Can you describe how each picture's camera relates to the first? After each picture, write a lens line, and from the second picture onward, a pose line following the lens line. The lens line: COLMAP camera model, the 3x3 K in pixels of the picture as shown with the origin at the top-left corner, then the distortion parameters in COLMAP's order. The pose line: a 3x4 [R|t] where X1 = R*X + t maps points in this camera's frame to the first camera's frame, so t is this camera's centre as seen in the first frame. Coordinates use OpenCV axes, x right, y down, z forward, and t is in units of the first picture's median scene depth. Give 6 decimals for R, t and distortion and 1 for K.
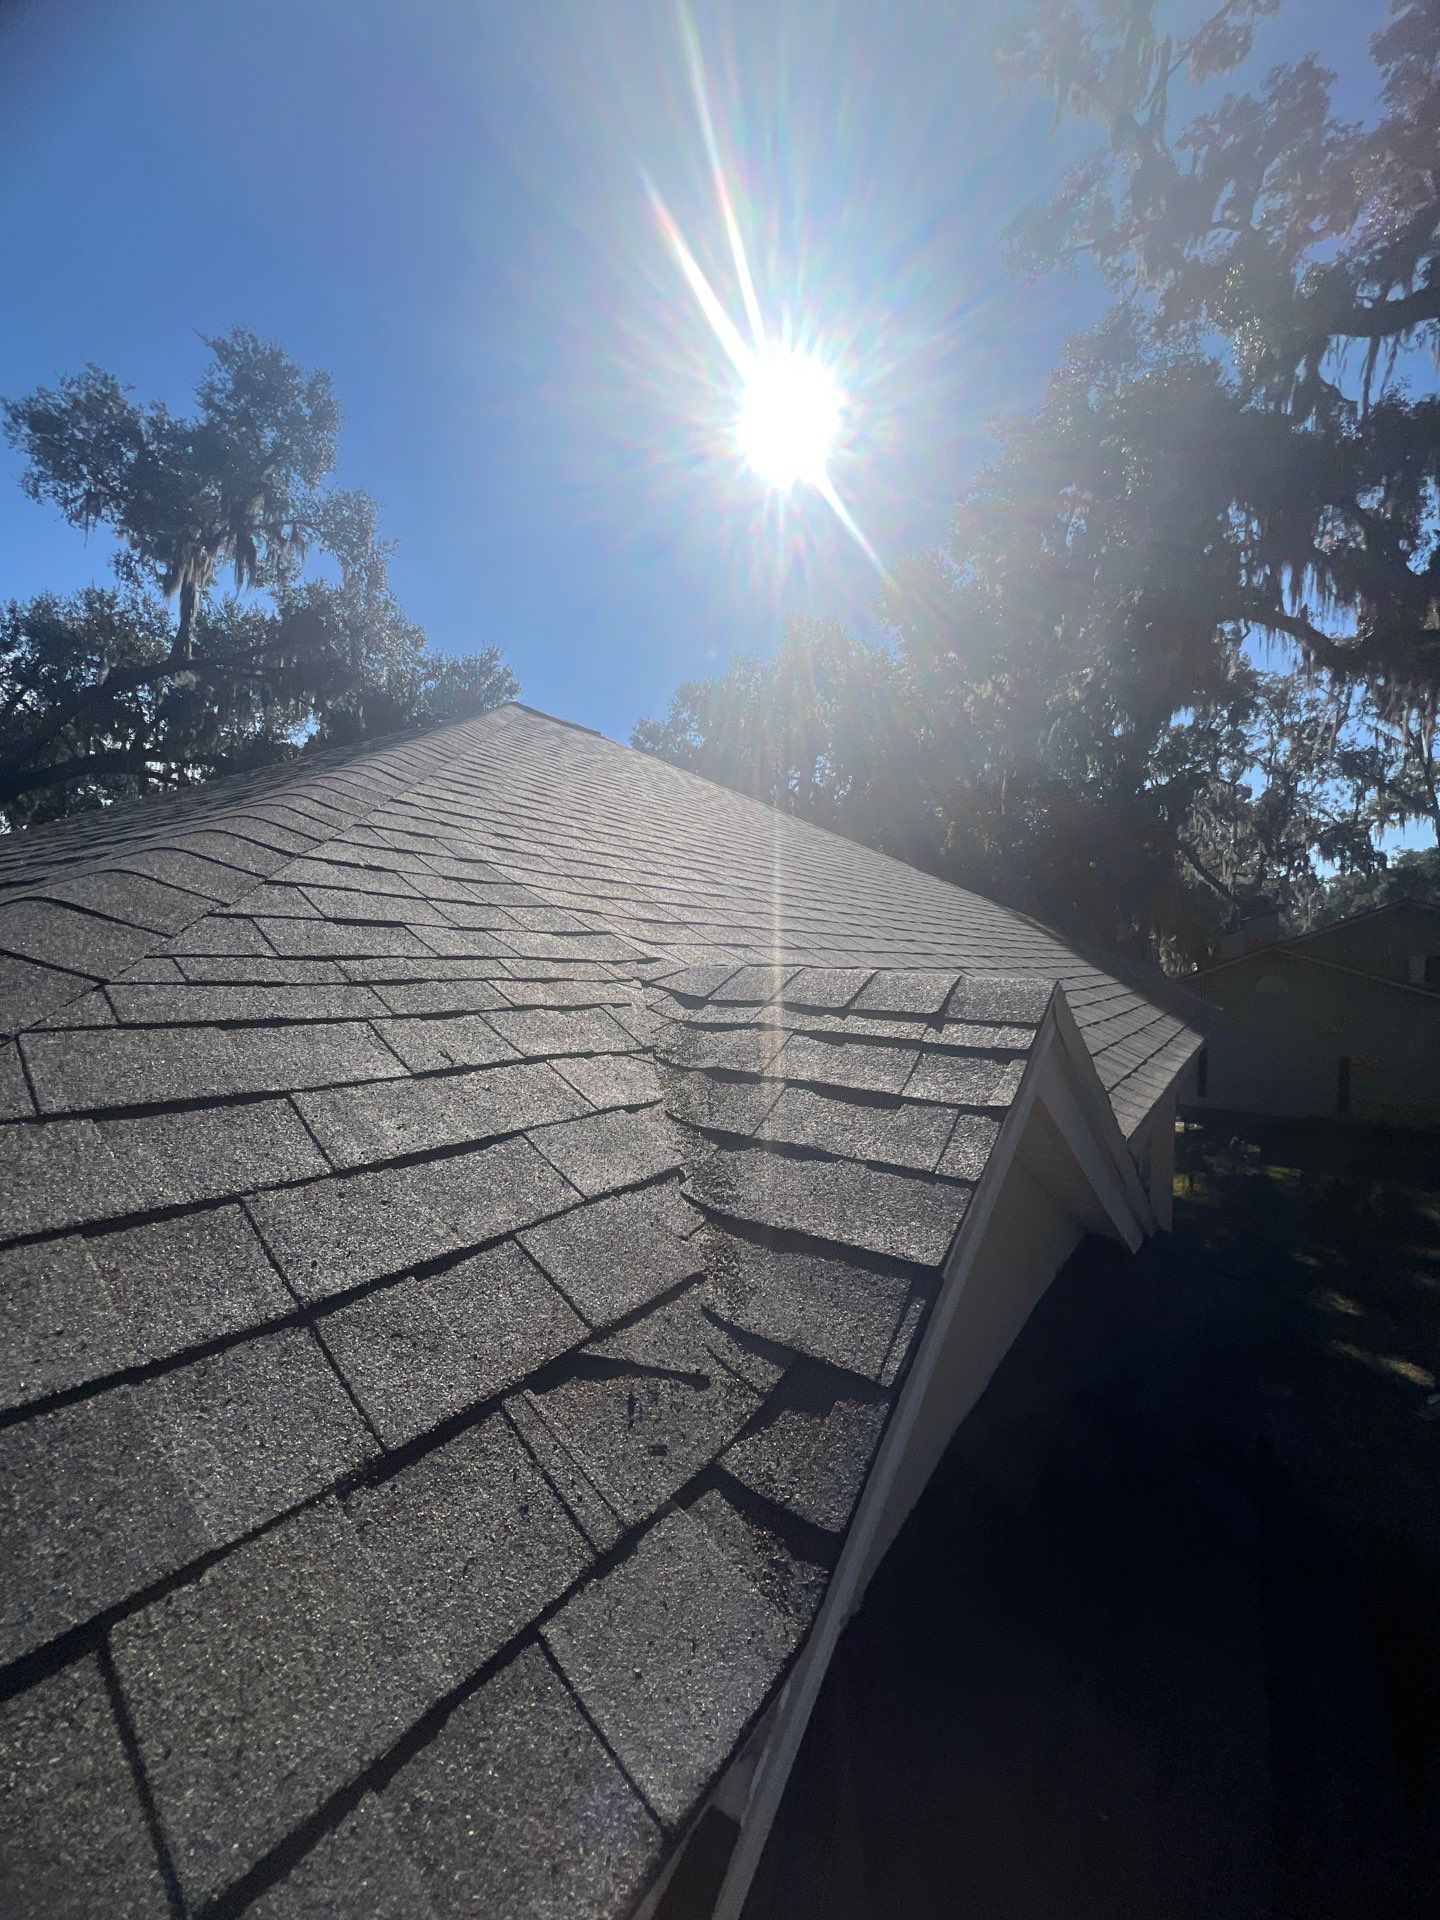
lens RADIAL K [[777.2, 0, 716.3], [0, 777.2, 959.2], [0, 0, 1]] dist [-0.000633, -0.000456]
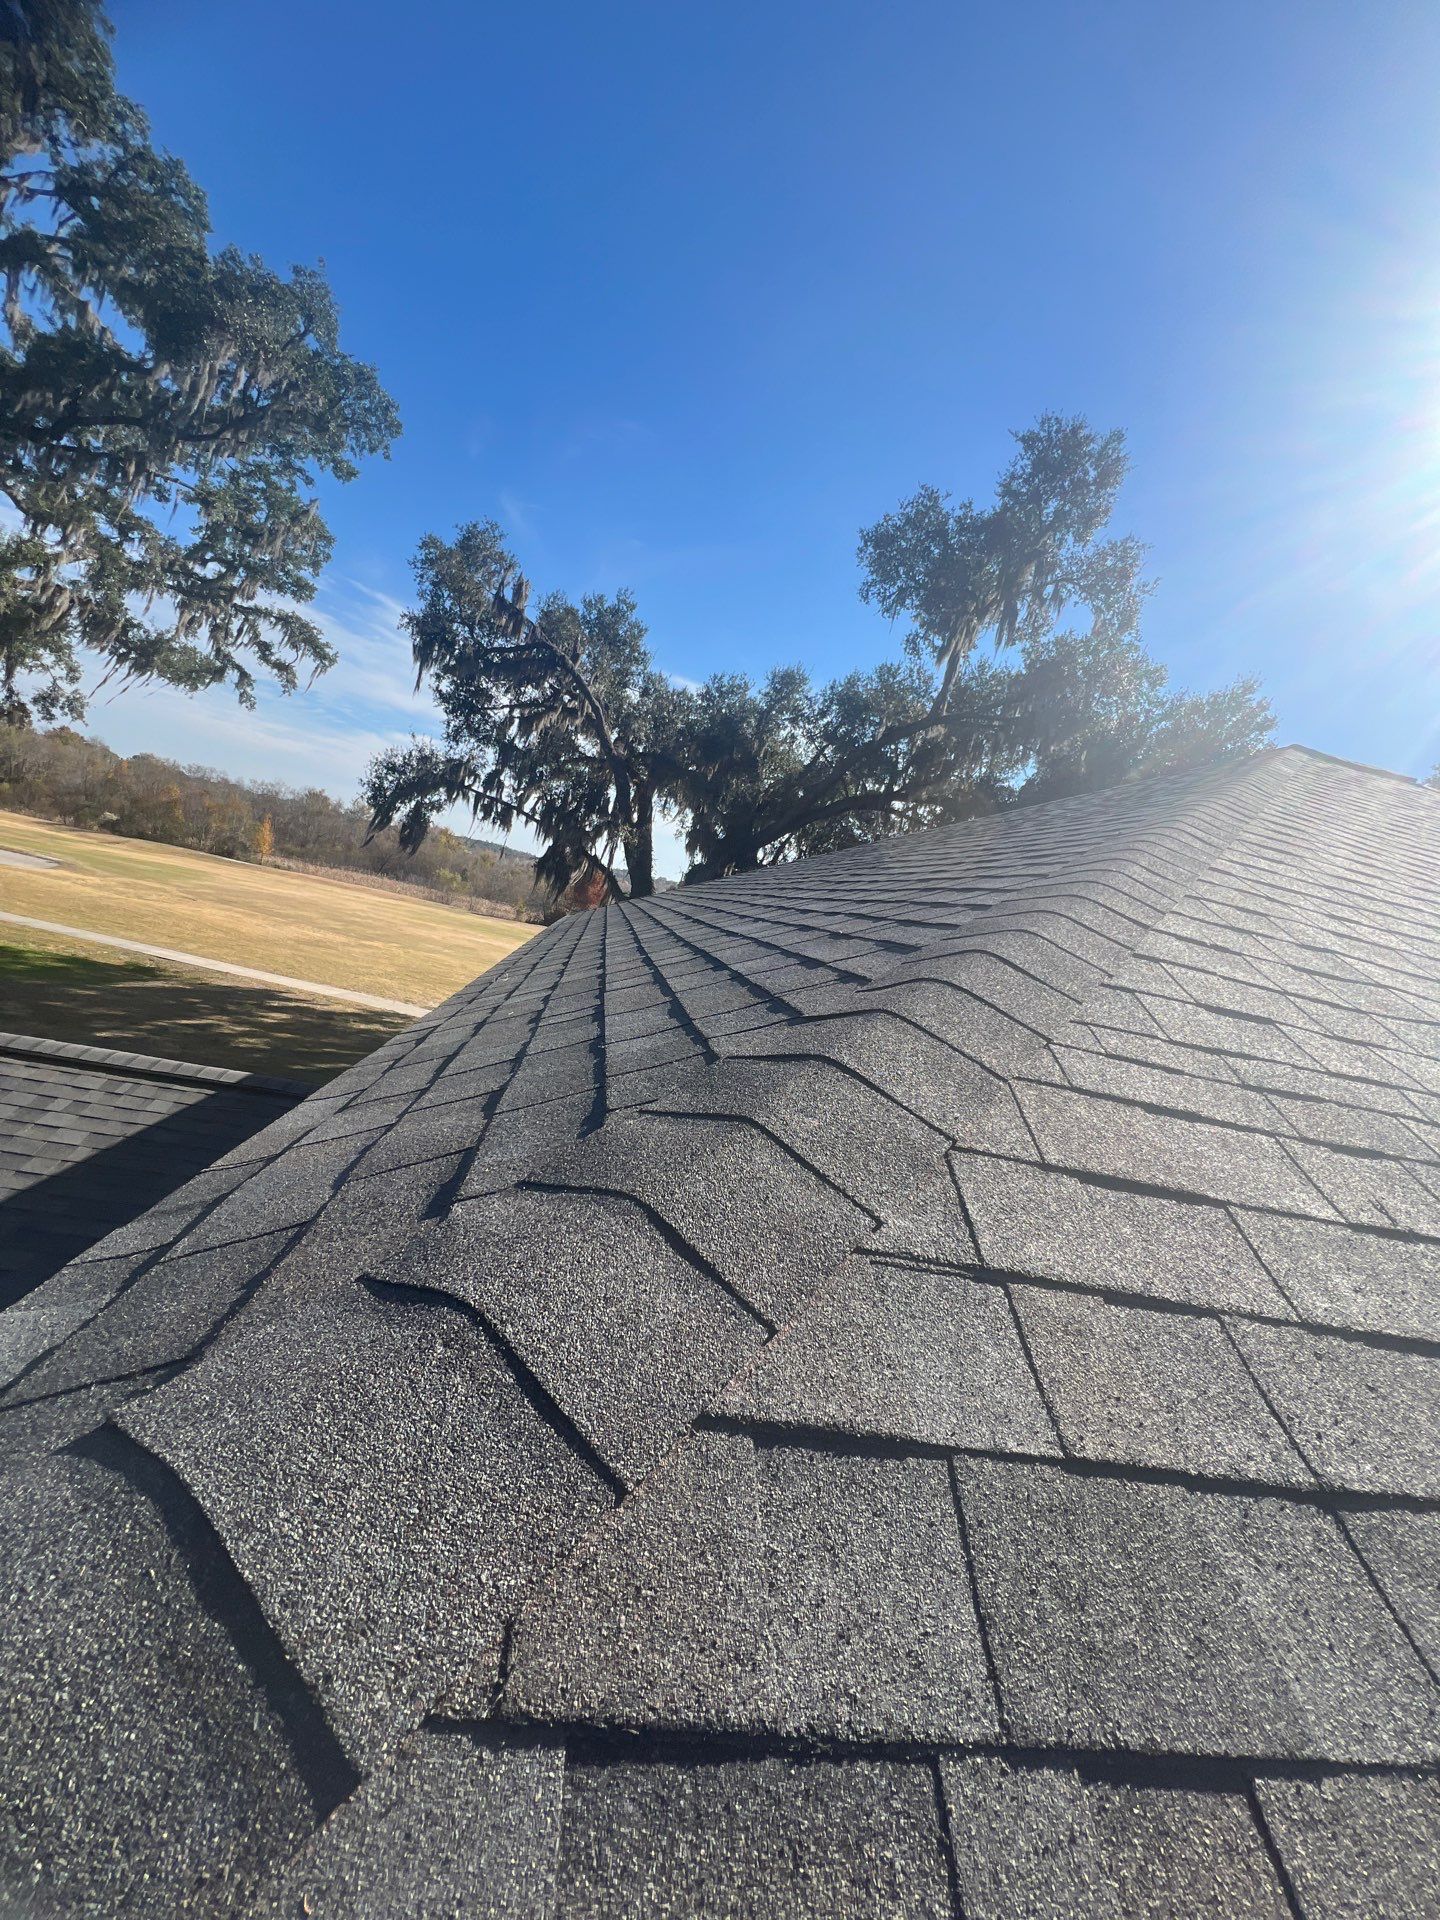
lens RADIAL K [[777.2, 0, 716.3], [0, 777.2, 959.2], [0, 0, 1]] dist [-0.000633, -0.000456]
pose [[0.667760, 0.163013, -0.726308, -0.229665], [-0.201099, 0.978952, 0.034828, -0.021564], [0.716698, 0.122803, 0.686486, -0.101530]]
